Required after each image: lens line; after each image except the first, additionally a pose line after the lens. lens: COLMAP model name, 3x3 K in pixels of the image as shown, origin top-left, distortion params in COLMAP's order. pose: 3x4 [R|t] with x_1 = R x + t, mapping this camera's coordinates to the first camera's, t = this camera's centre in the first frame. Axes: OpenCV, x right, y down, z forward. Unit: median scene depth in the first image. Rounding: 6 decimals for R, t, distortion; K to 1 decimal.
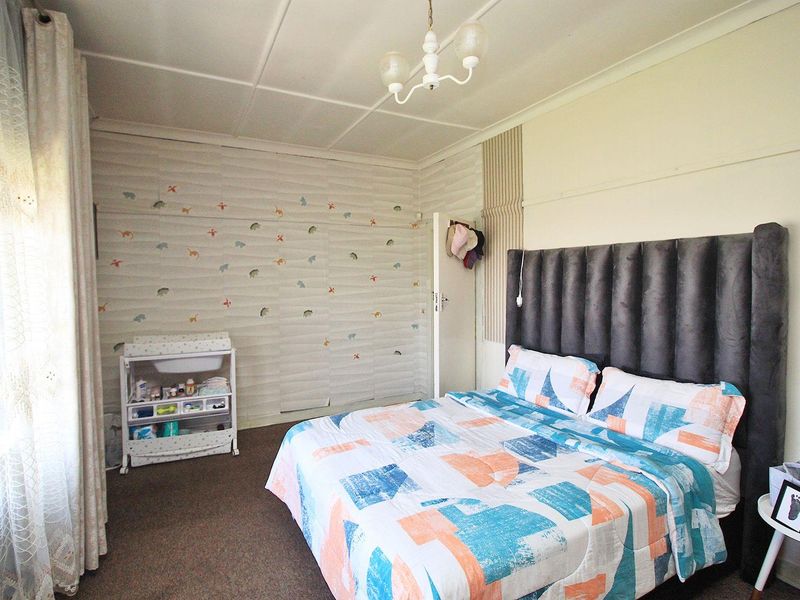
lens RADIAL K [[411.1, 0, 397.1], [0, 411.1, 297.1], [0, 0, 1]] dist [-0.002113, -0.000502]
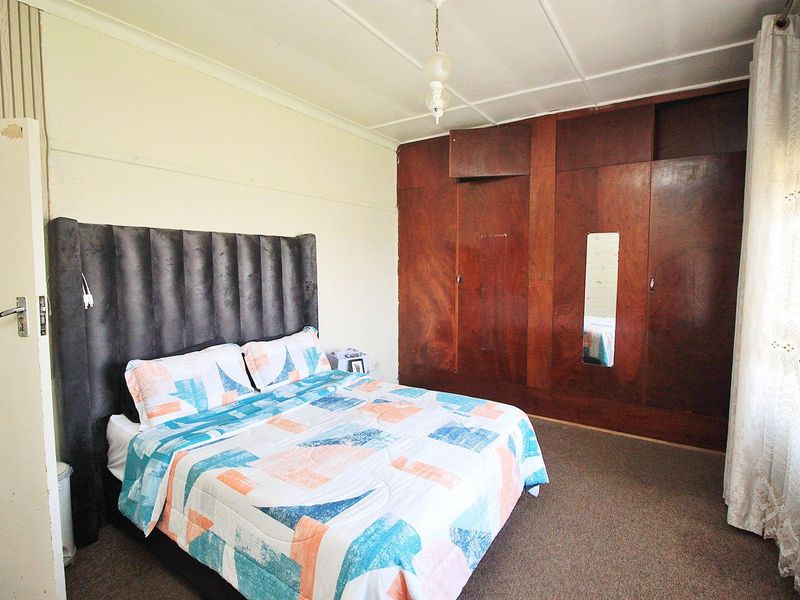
lens RADIAL K [[411.1, 0, 397.7], [0, 411.1, 295.2], [0, 0, 1]] dist [-0.002113, -0.000502]
pose [[-0.475635, -0.062677, 0.877407, -0.716763], [0.046263, 0.994295, 0.096106, -0.053476], [-0.878425, 0.086302, -0.470022, 1.245906]]
